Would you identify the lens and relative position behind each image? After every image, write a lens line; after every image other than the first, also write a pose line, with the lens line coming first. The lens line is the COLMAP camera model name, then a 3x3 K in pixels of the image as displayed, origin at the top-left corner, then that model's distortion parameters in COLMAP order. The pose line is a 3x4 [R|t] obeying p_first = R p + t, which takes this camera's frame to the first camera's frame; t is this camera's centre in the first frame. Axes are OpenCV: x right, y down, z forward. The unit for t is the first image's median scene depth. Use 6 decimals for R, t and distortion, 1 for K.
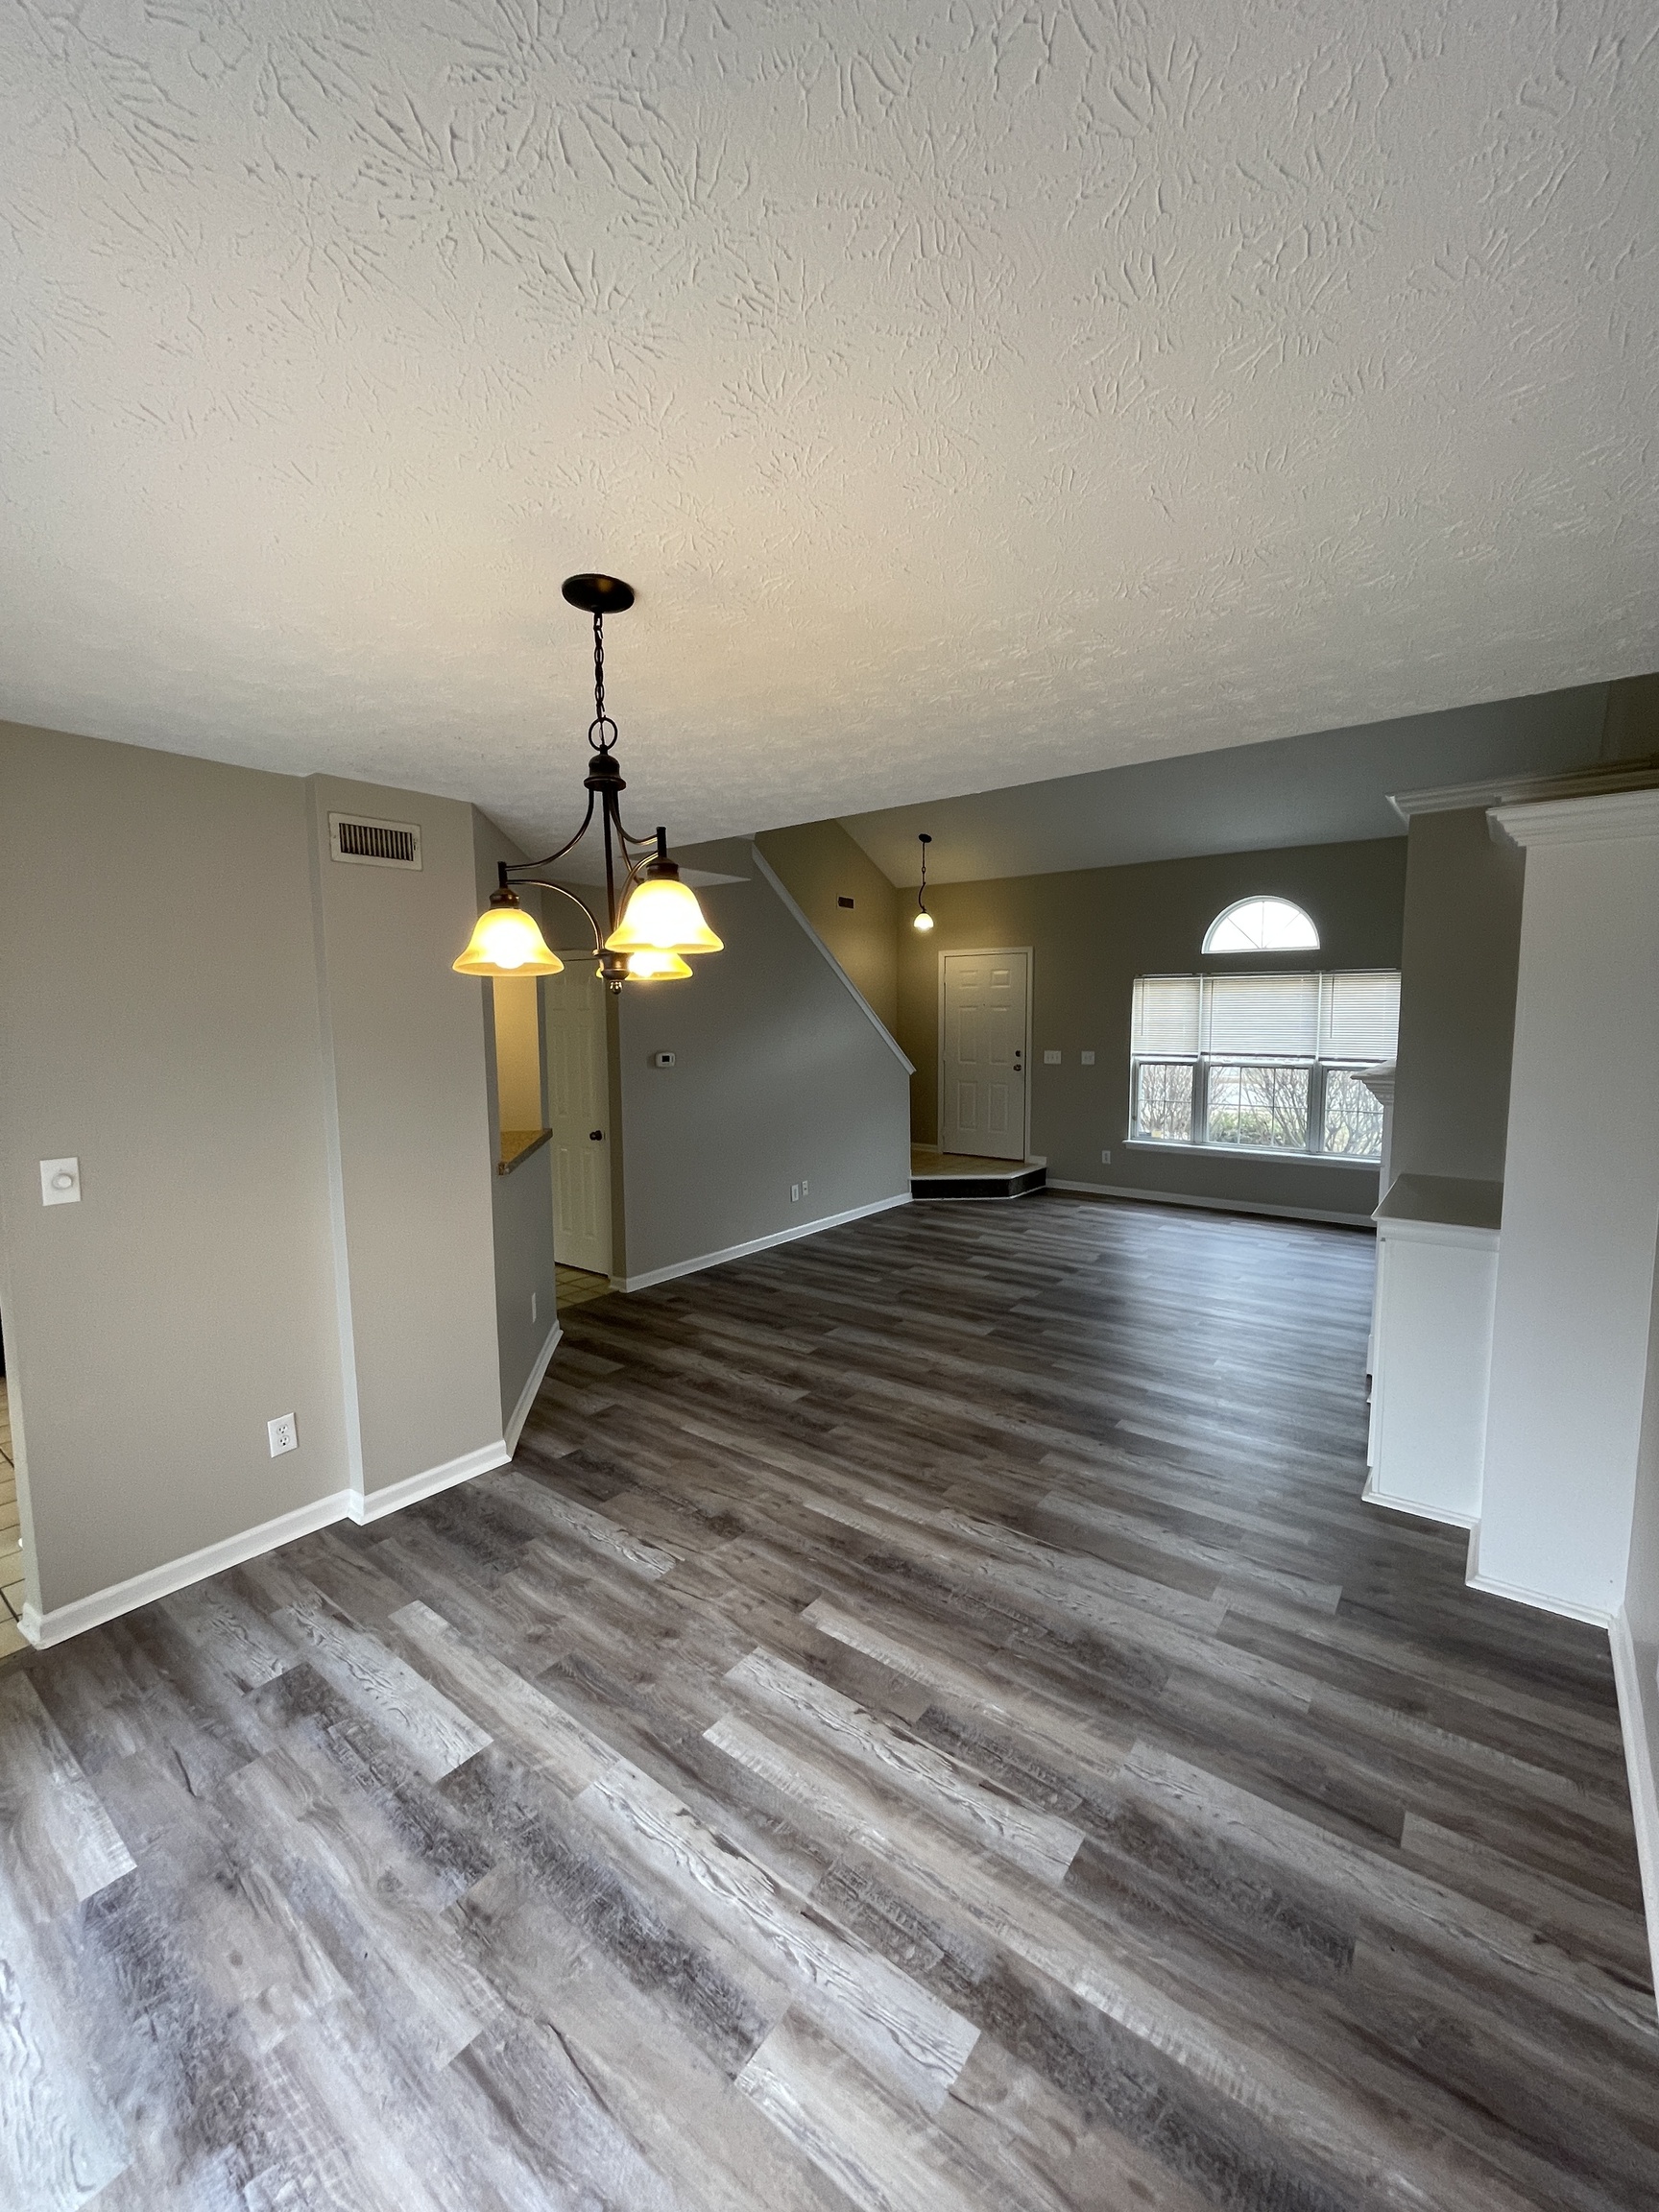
lens RADIAL K [[895.5, 0, 830.1], [0, 895.5, 1104.5], [0, 0, 1]] dist [-0.001178, -0.000032]
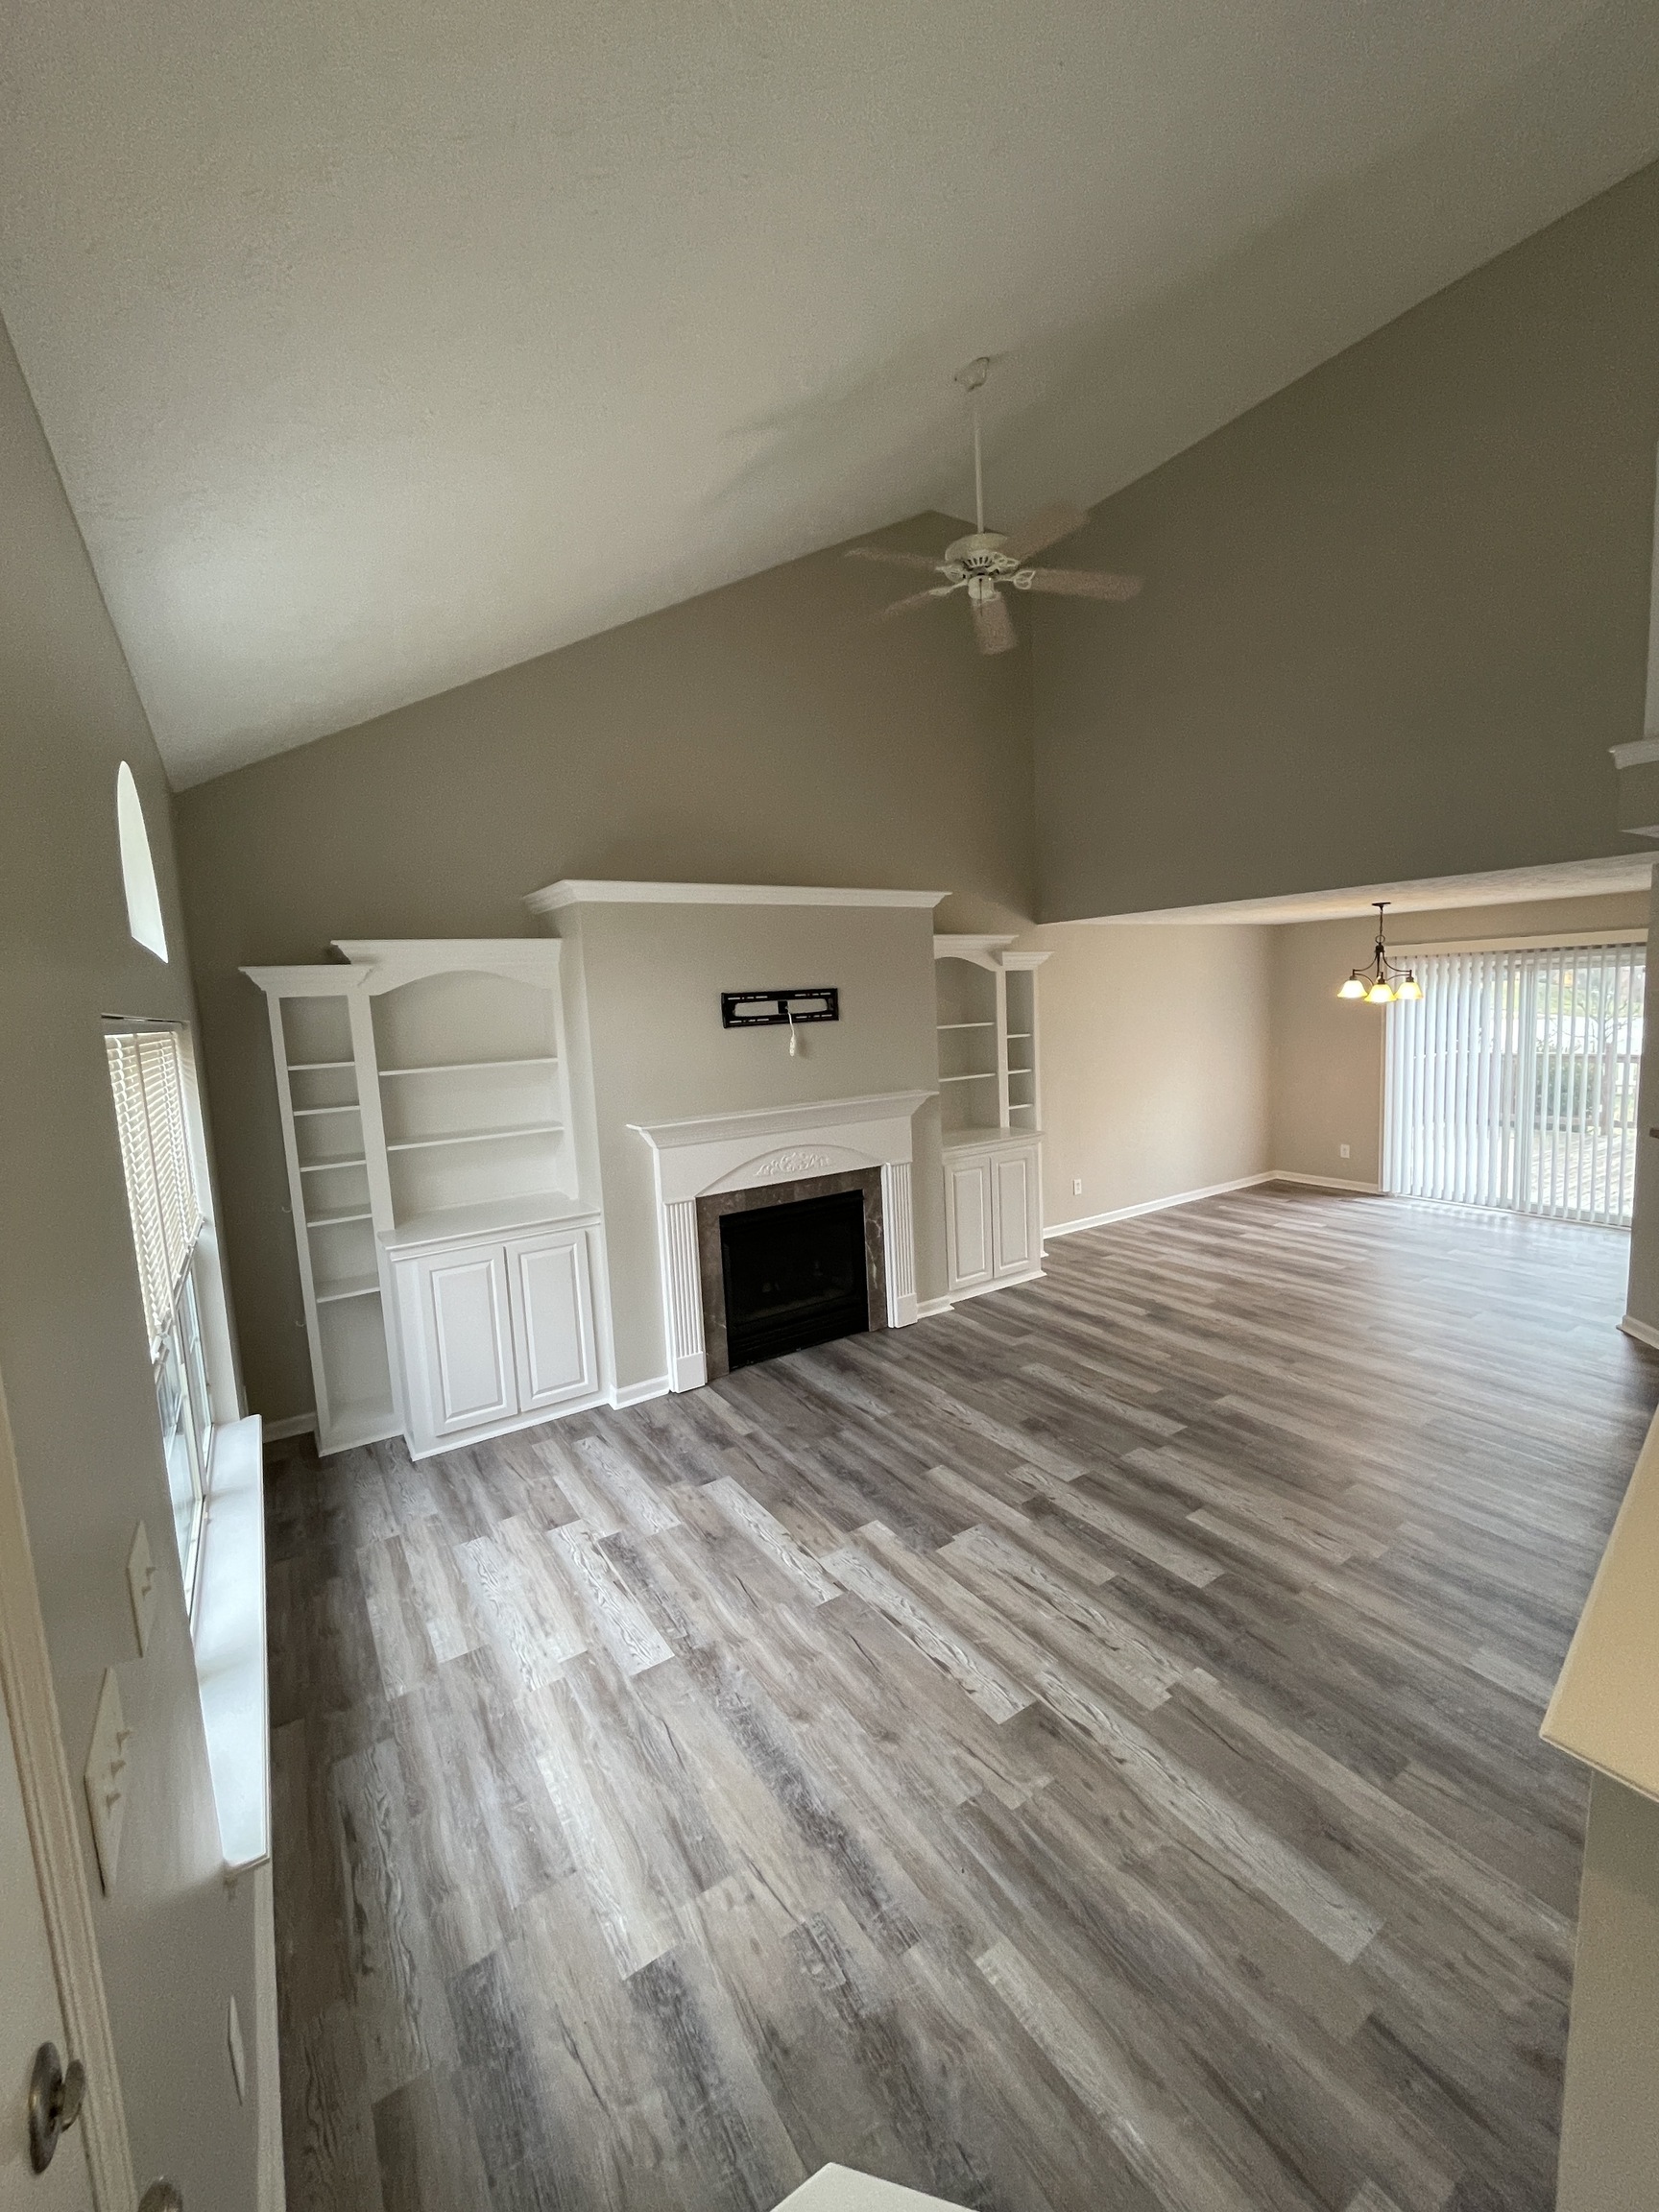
lens RADIAL K [[895.5, 0, 829.8], [0, 895.5, 1100.7], [0, 0, 1]] dist [-0.001178, -0.000032]
pose [[-0.940696, 0.022399, 0.338510, 0.231532], [0.097311, 0.973703, 0.205991, -0.251362], [-0.324994, 0.226716, -0.918139, 1.836450]]
